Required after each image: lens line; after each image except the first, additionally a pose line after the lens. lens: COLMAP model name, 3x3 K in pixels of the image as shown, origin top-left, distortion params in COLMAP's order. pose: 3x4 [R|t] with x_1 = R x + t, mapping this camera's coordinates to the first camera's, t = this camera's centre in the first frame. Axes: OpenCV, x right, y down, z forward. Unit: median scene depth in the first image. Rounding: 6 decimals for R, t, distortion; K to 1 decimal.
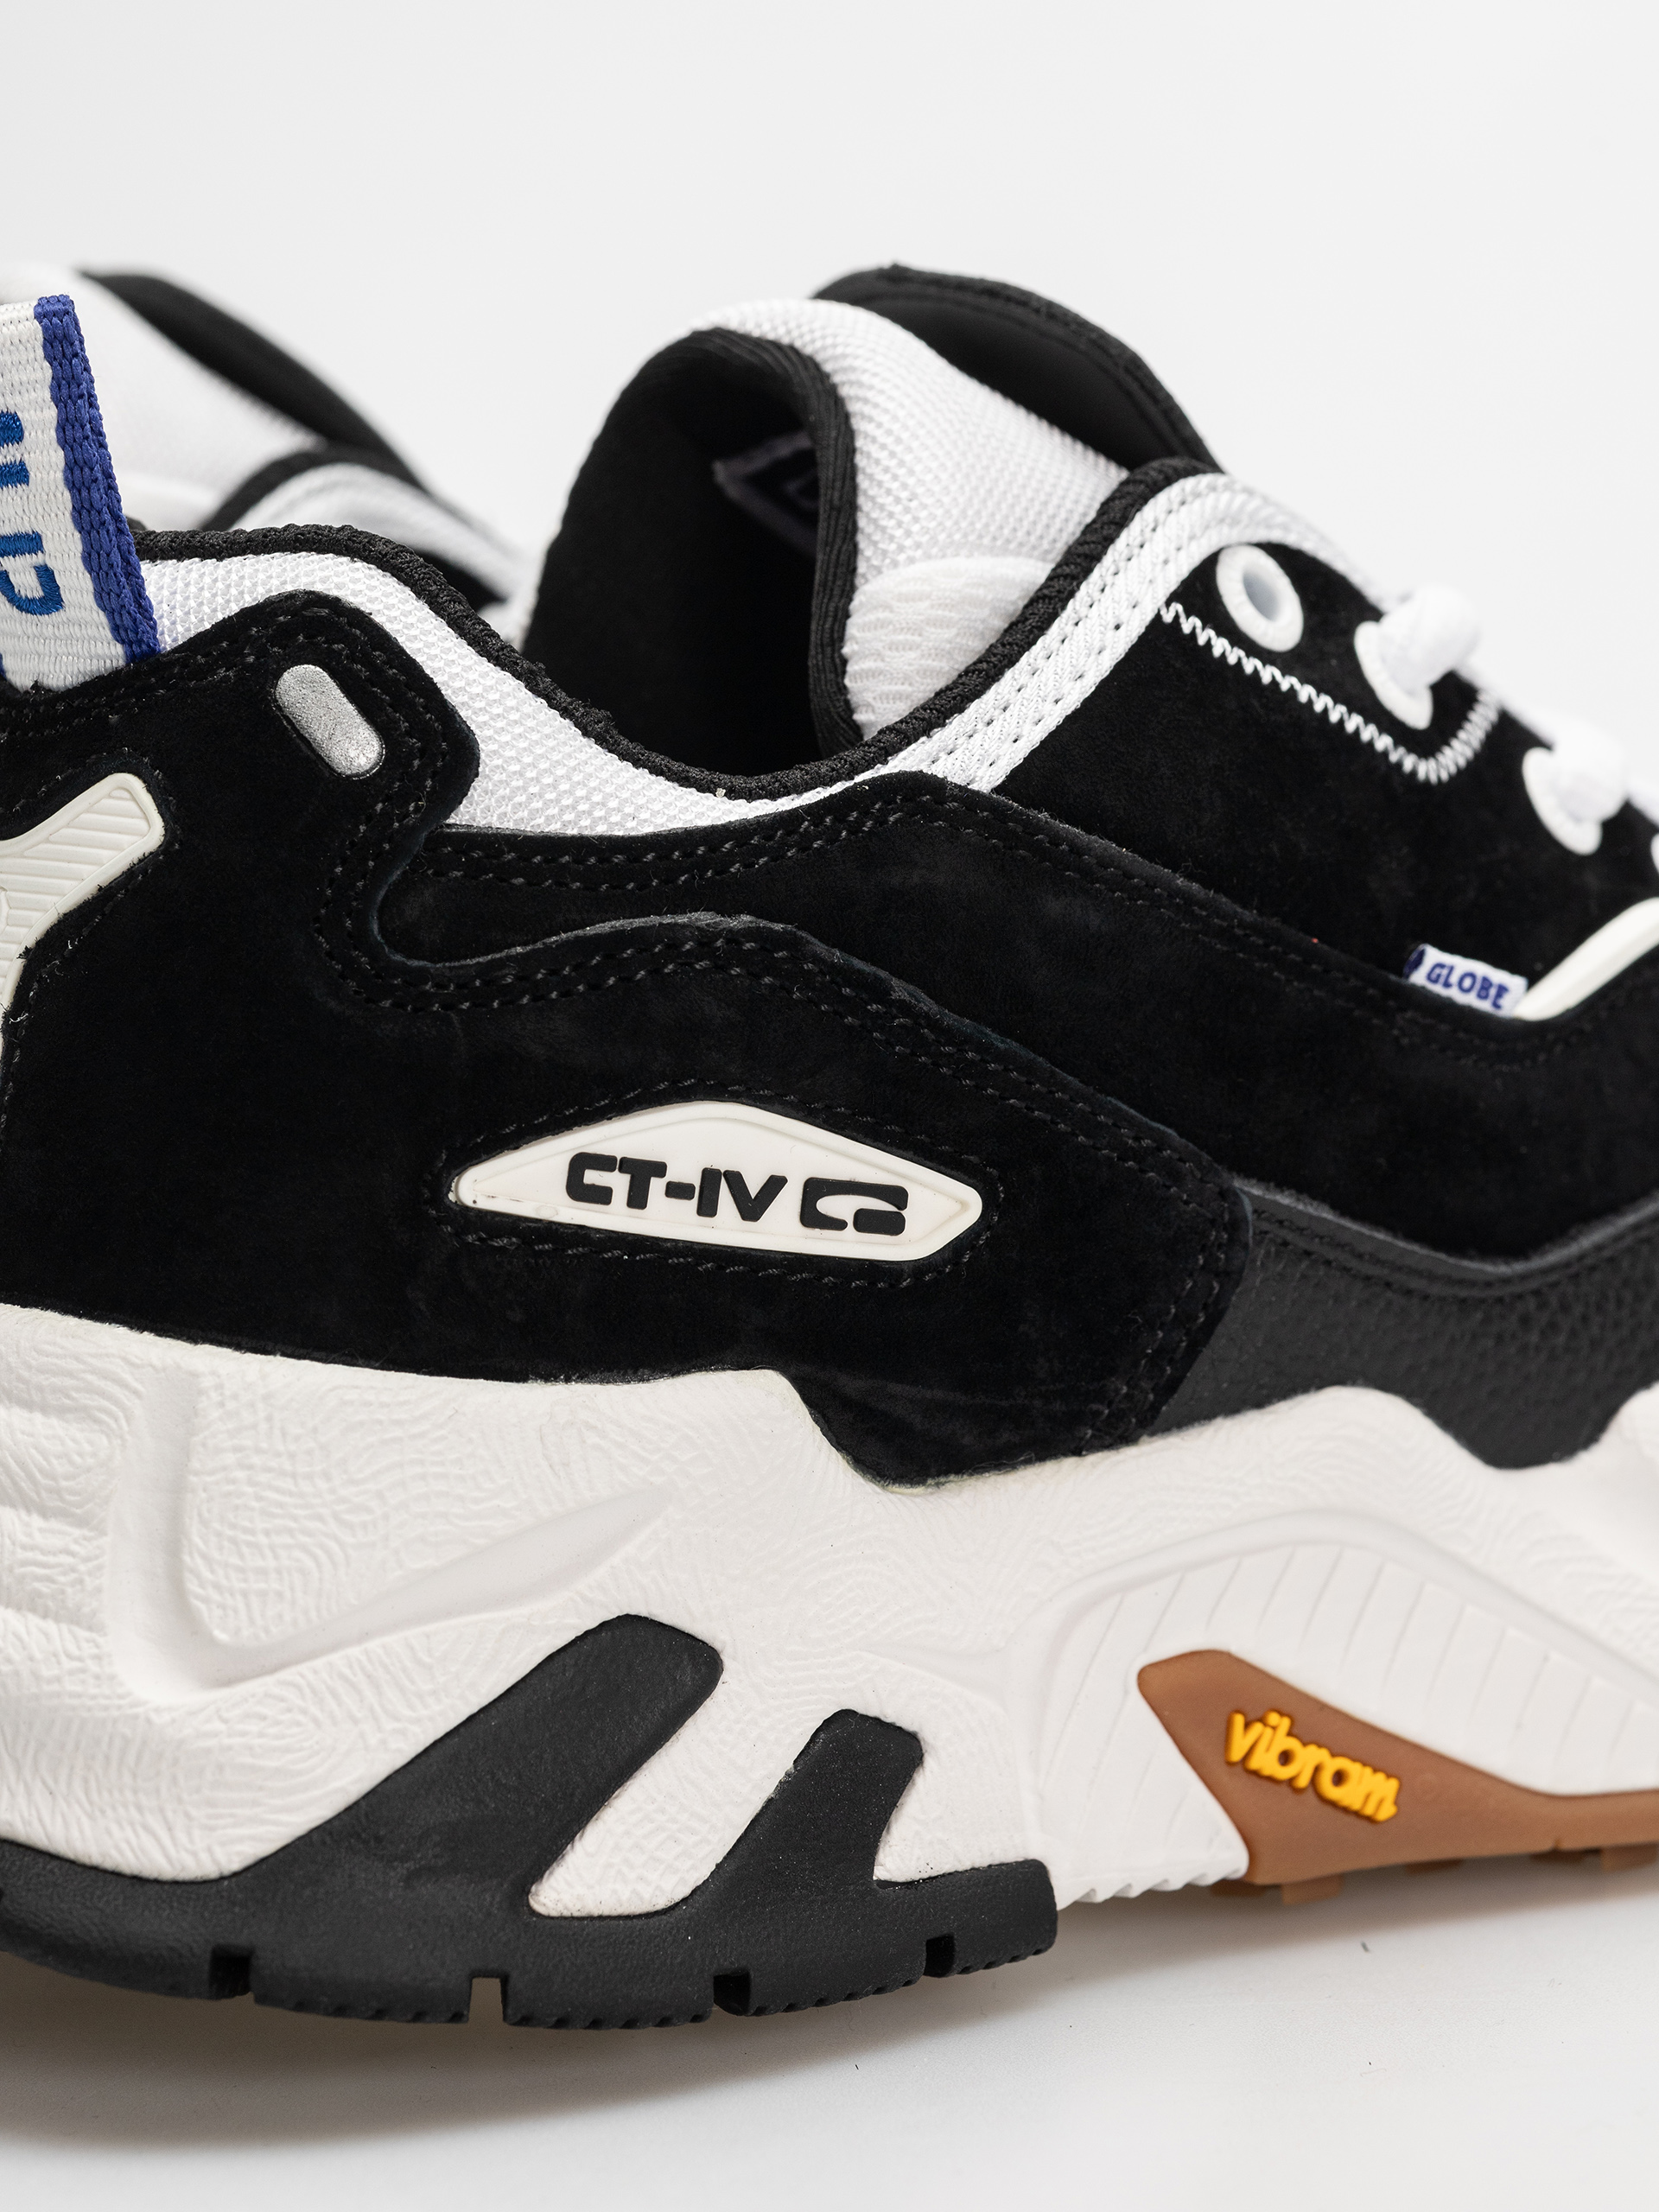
lens RADIAL K [[6772.6, 0, 829.5], [0, 6772.6, 1106.0], [0, 0, 1]] dist [-0.112711, 0.345965]
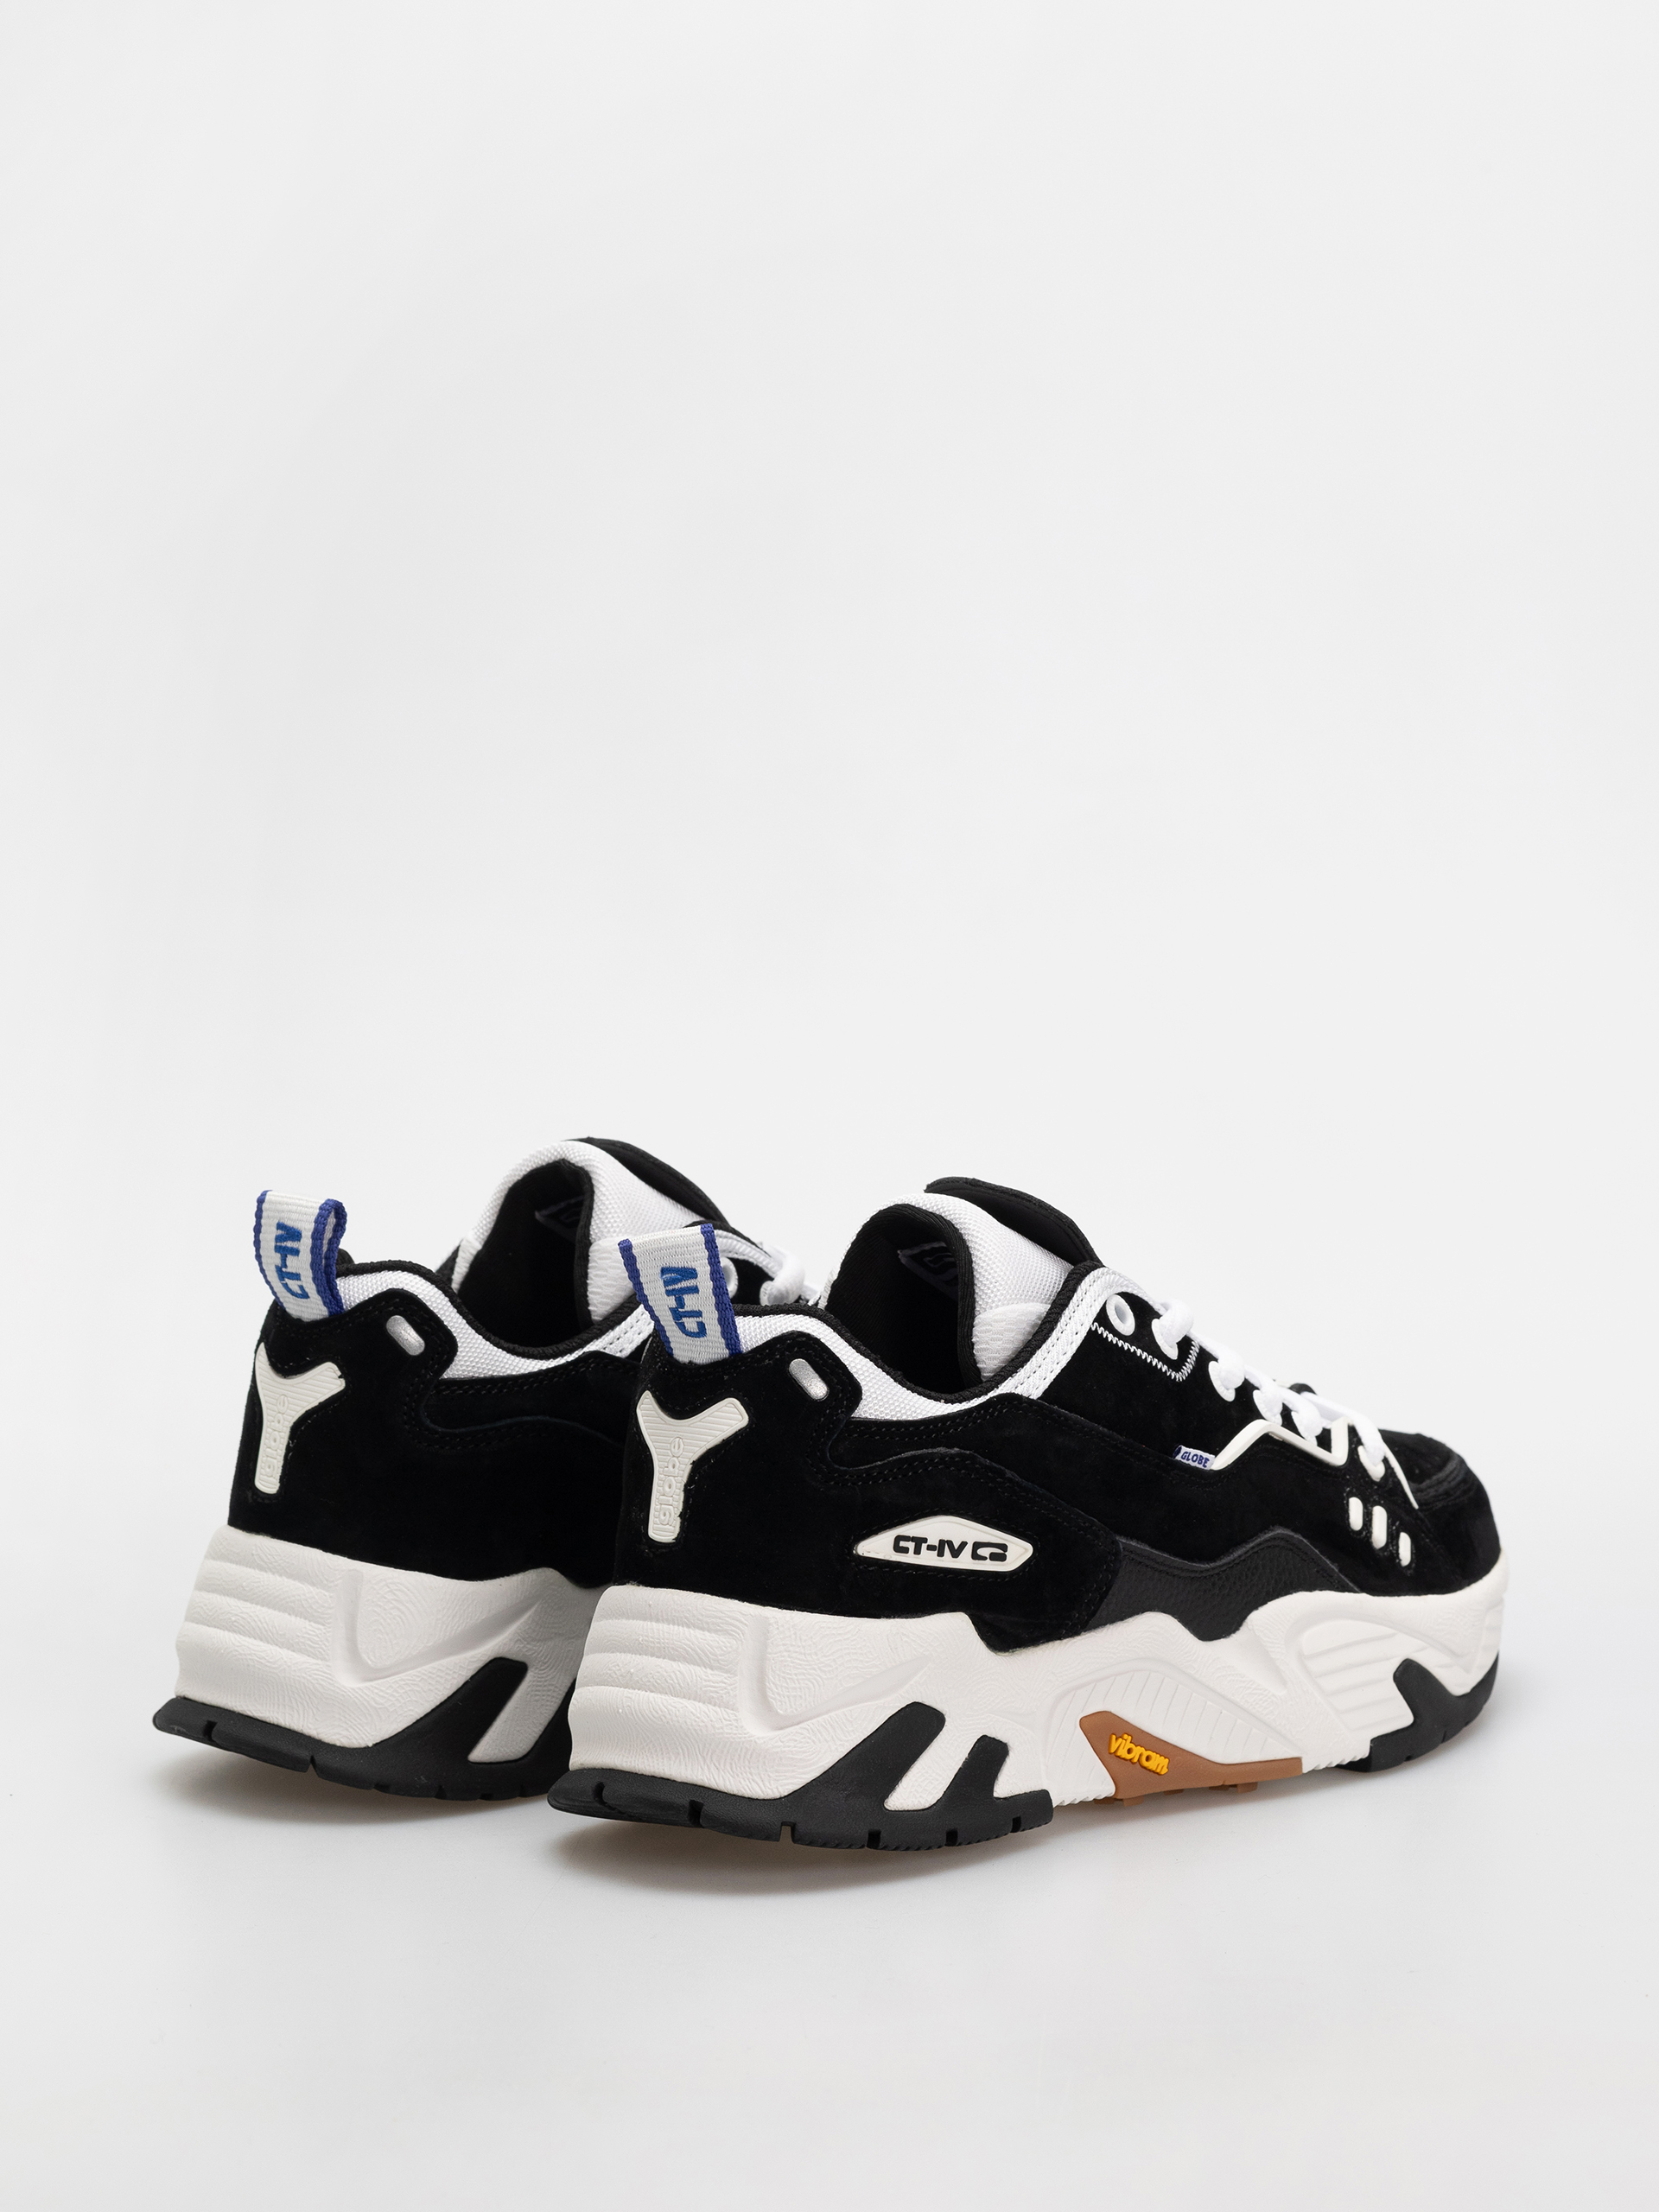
lens RADIAL K [[6558.3, 0, 829.5], [0, 6558.3, 1106.0], [0, 0, 1]] dist [-0.343727, -0.208945]
pose [[0.991145, 0.000239, 0.132782, -0.409537], [0.000772, 0.999971, -0.007562, -0.144529], [-0.132780, 0.007597, 0.991116, -1.605301]]
